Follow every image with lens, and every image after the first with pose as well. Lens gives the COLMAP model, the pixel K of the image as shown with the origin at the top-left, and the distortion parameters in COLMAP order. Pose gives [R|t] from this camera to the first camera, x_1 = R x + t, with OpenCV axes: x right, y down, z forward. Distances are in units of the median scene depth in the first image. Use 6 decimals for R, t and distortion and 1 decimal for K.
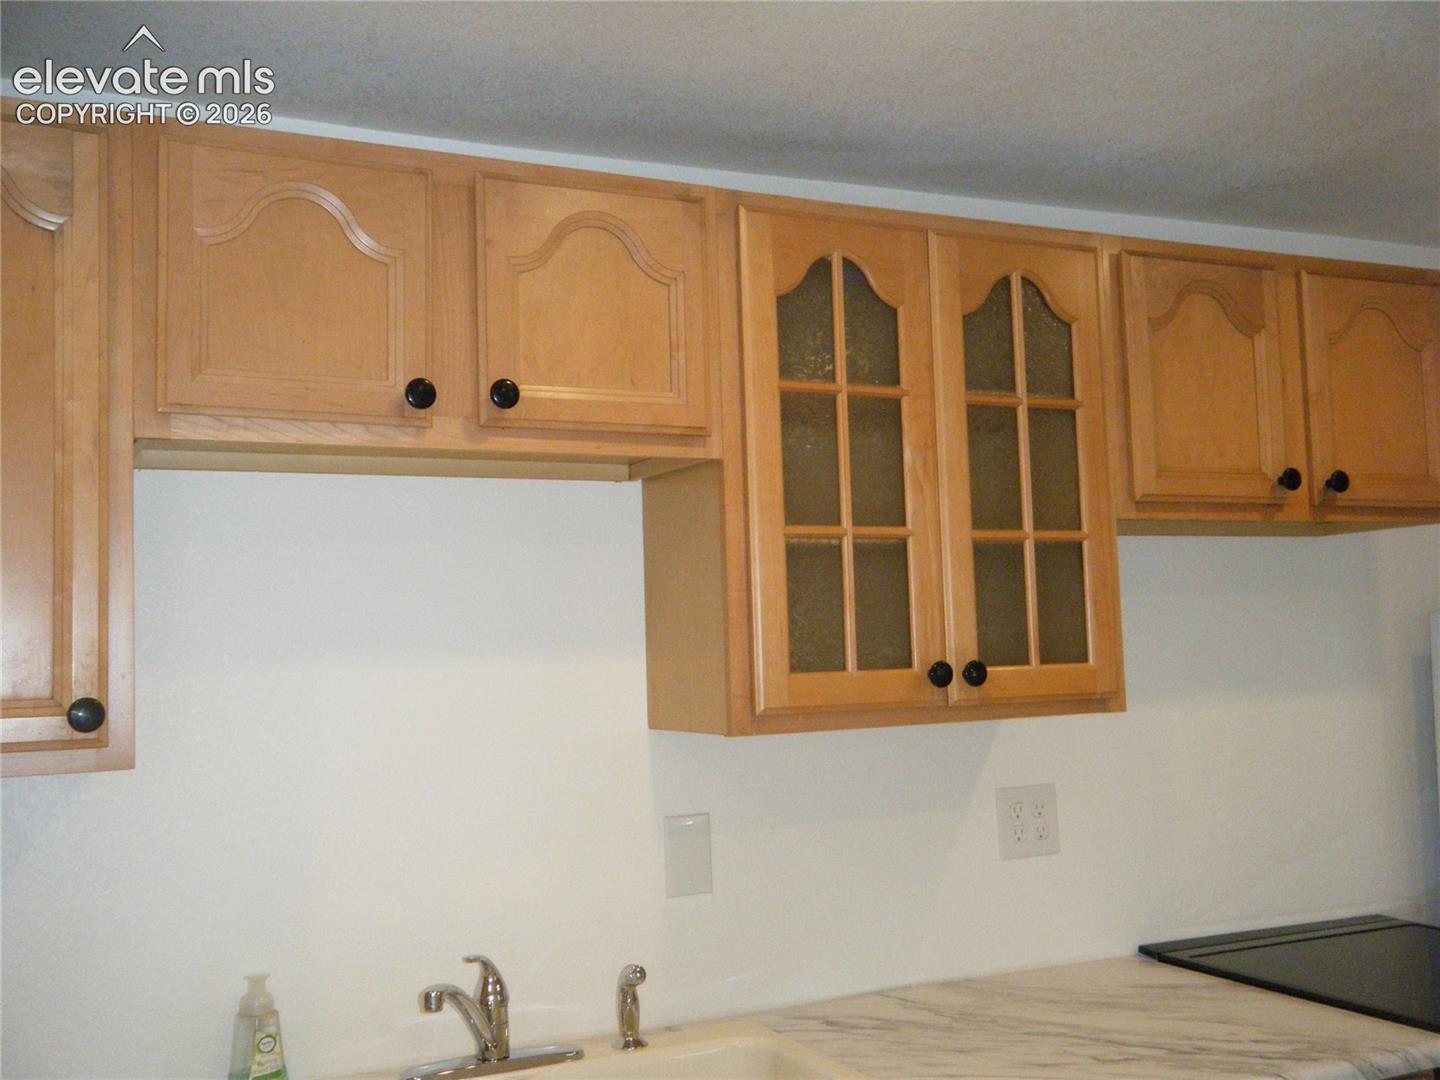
lens RADIAL K [[1497.3, 0, 717.9], [0, 1497.3, 549.6], [0, 0, 1]] dist [0.004706, 0.000000]
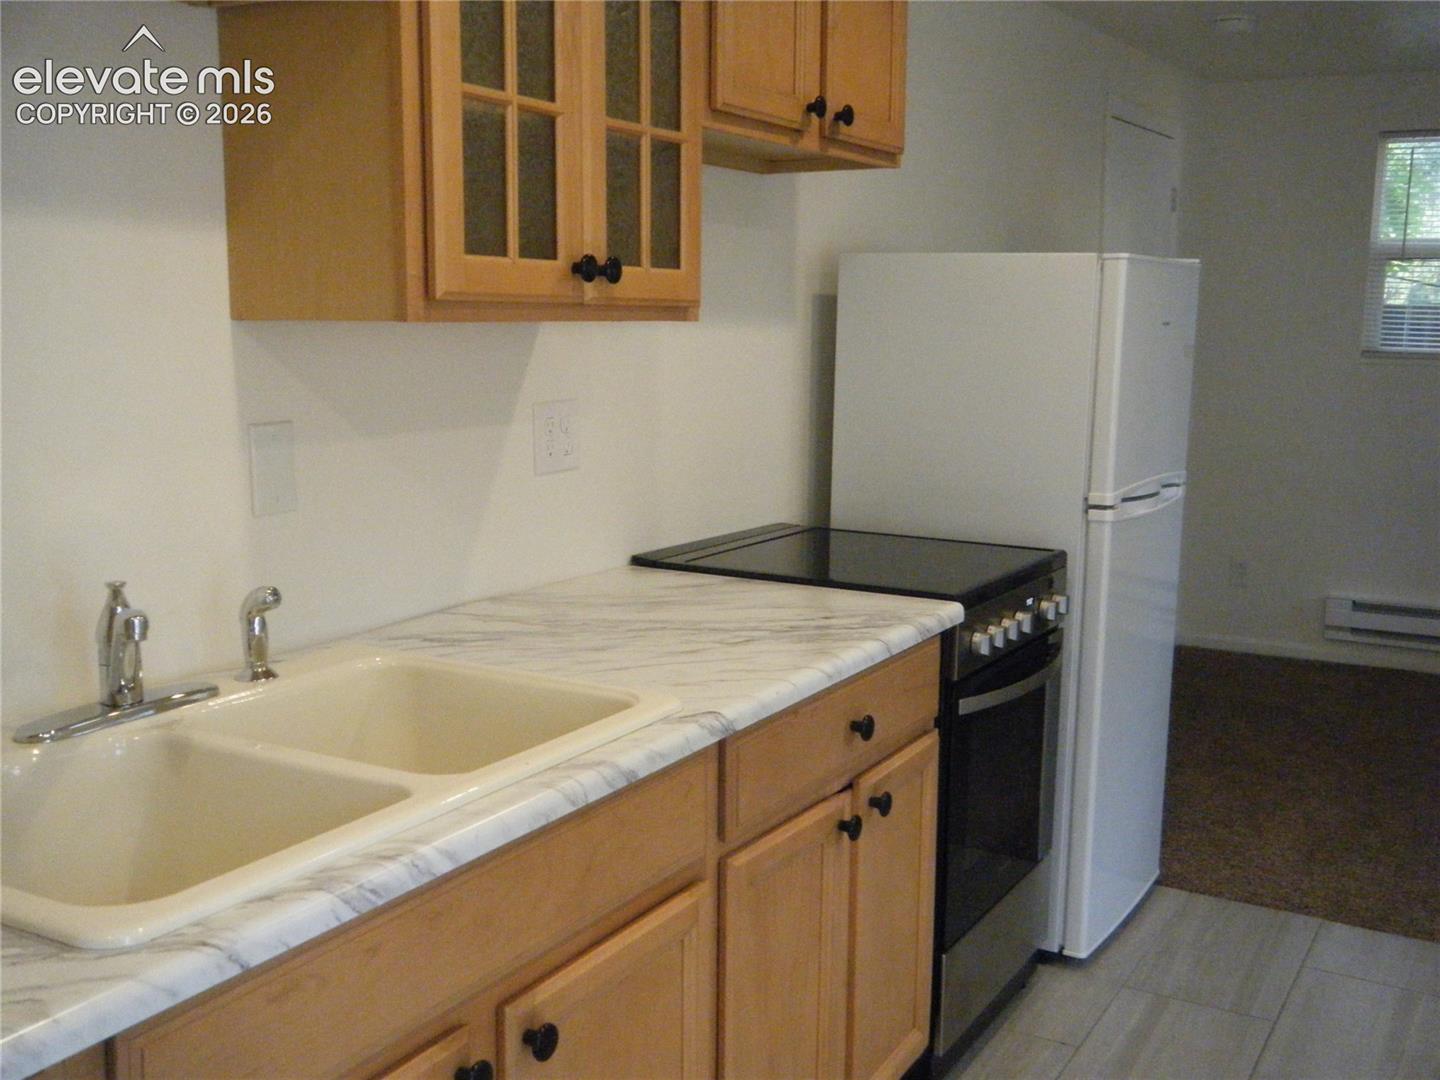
lens RADIAL K [[1497.3, 0, 718.7], [0, 1497.3, 533.9], [0, 0, 1]] dist [0.004706, 0.000000]
pose [[0.827335, -0.043158, 0.560048, -0.316981], [-0.071919, 0.980699, 0.181816, 0.069342], [-0.557086, -0.190701, 0.808263, 0.155736]]
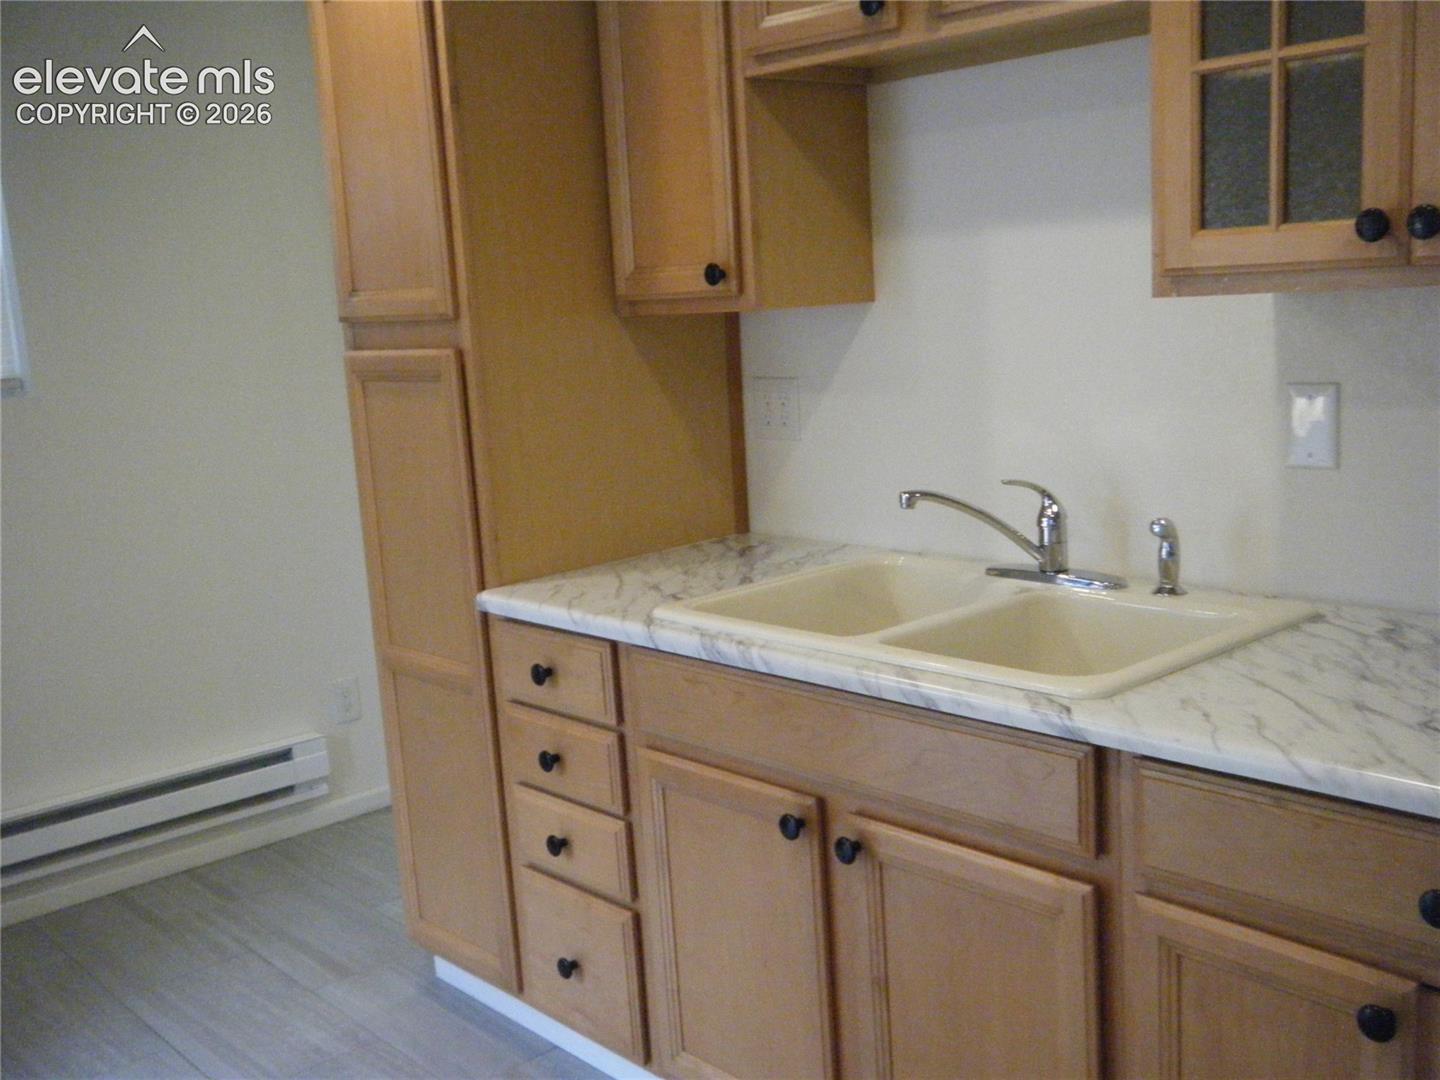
lens RADIAL K [[1497.3, 0, 724.8], [0, 1497.3, 542.8], [0, 0, 1]] dist [0.004706, 0.000000]
pose [[0.273139, 0.177337, -0.945487, 0.828865], [0.118203, 0.969226, 0.215937, 0.033715], [0.954685, -0.170741, 0.243772, 0.446883]]
